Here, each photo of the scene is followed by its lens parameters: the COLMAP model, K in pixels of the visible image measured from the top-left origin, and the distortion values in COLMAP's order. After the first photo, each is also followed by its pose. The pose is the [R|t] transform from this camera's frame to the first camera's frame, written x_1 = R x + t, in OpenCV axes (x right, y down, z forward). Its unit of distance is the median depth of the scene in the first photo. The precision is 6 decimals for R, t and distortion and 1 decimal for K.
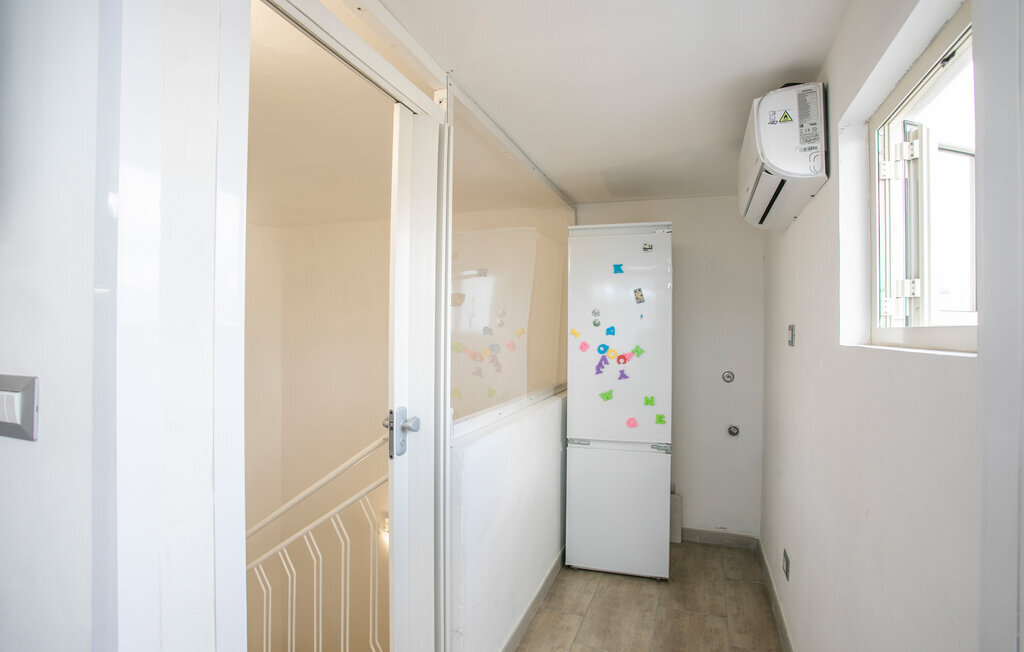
lens RADIAL K [[504.9, 0, 511.1], [0, 504.9, 325.3], [0, 0, 1]] dist [-0.052490, 0.006162]
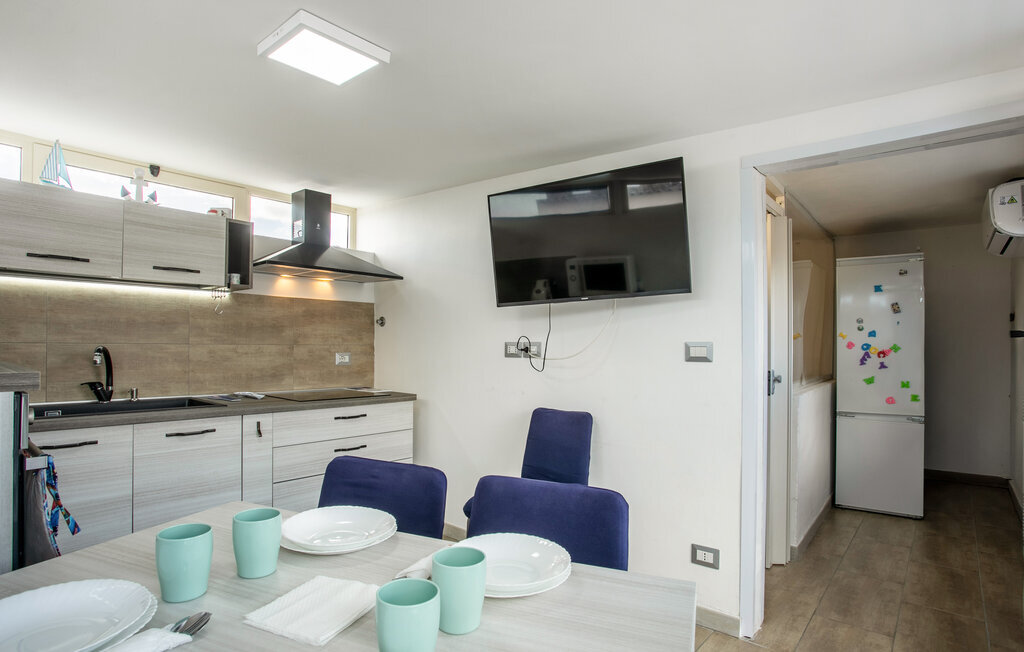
lens RADIAL K [[552.2, 0, 501.6], [0, 552.2, 343.1], [0, 0, 1]] dist [-0.040329, 0.007624]
pose [[0.948965, -0.006101, -0.315321, -0.296639], [0.007556, 0.999966, 0.003392, 0.023933], [0.315290, -0.005602, 0.948979, -0.728325]]
